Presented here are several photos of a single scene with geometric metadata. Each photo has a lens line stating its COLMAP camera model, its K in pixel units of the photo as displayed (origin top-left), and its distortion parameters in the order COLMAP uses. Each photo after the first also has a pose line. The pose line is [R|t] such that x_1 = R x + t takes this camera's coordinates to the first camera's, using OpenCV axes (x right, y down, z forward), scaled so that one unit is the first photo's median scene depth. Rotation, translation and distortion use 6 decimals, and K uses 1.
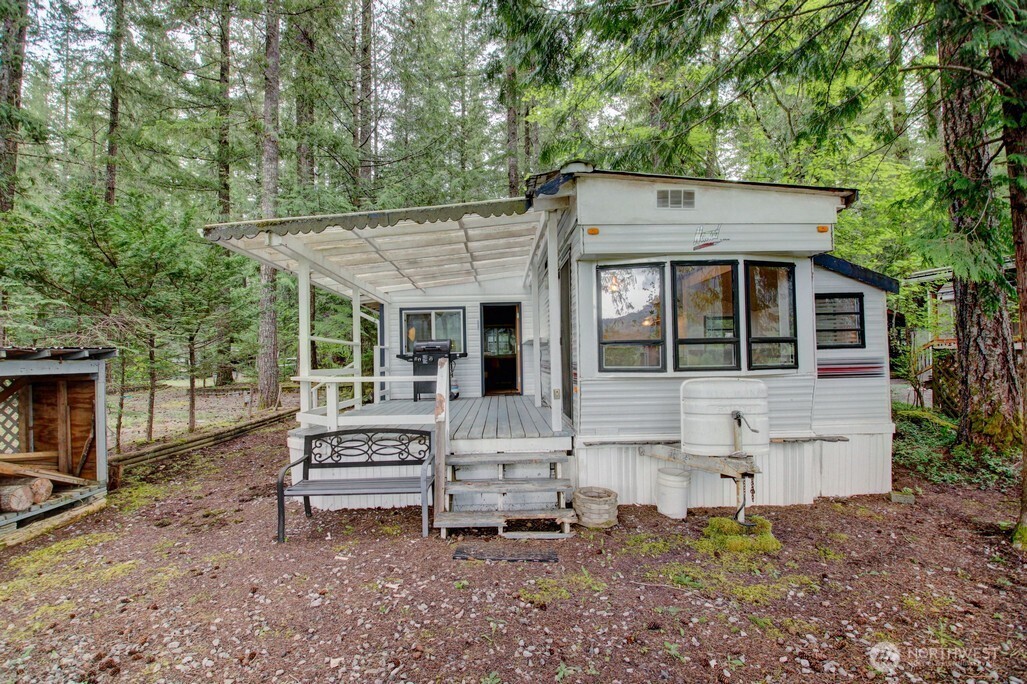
lens RADIAL K [[477.9, 0, 509.4], [0, 477.9, 346.5], [0, 0, 1]] dist [-0.003210, -0.011287]
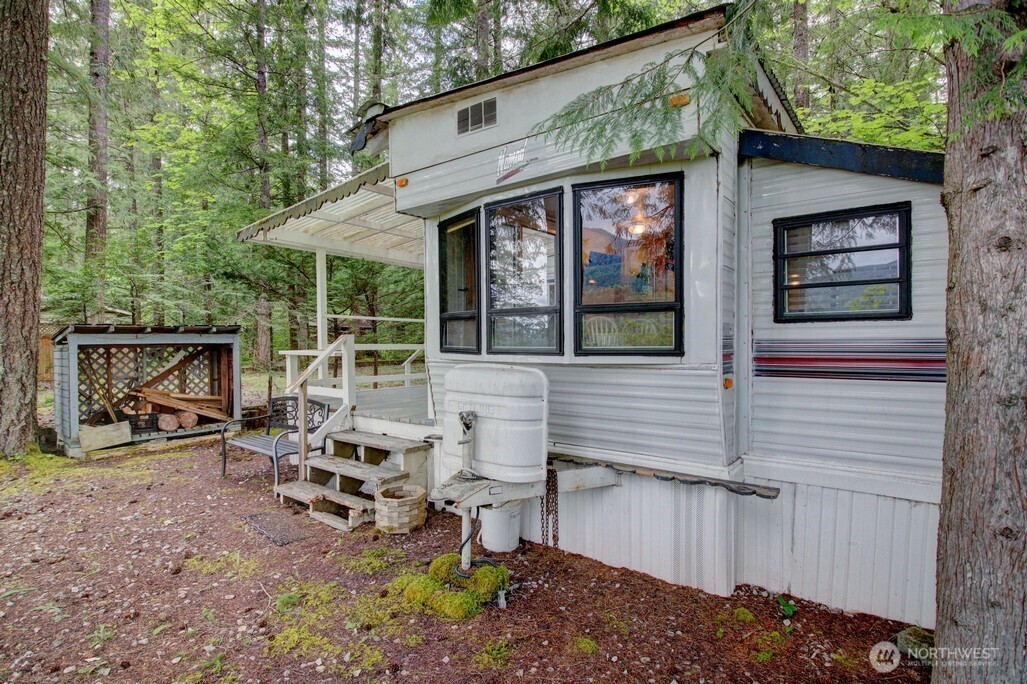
lens RADIAL K [[513.4, 0, 505.7], [0, 513.4, 350.2], [0, 0, 1]] dist [-0.003132, -0.005356]
pose [[0.774235, 0.026463, -0.632344, 0.831948], [0.006964, 0.998709, 0.050322, 0.006202], [0.632860, -0.043365, 0.773051, 0.383560]]
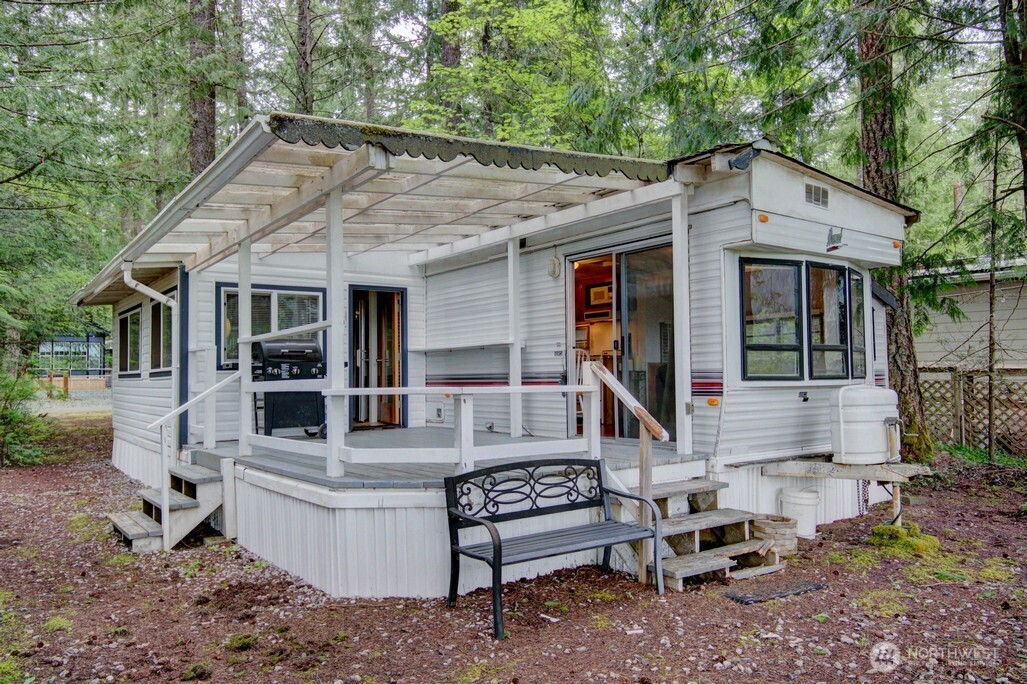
lens RADIAL K [[734.5, 0, 513.0], [0, 734.5, 342.4], [0, 0, 1]] dist [0.014852, 0.001959]
pose [[0.821164, 0.035392, 0.569594, -0.902284], [-0.015520, 0.999091, -0.039704, 0.044180], [-0.570481, 0.023764, 0.820967, 0.145840]]
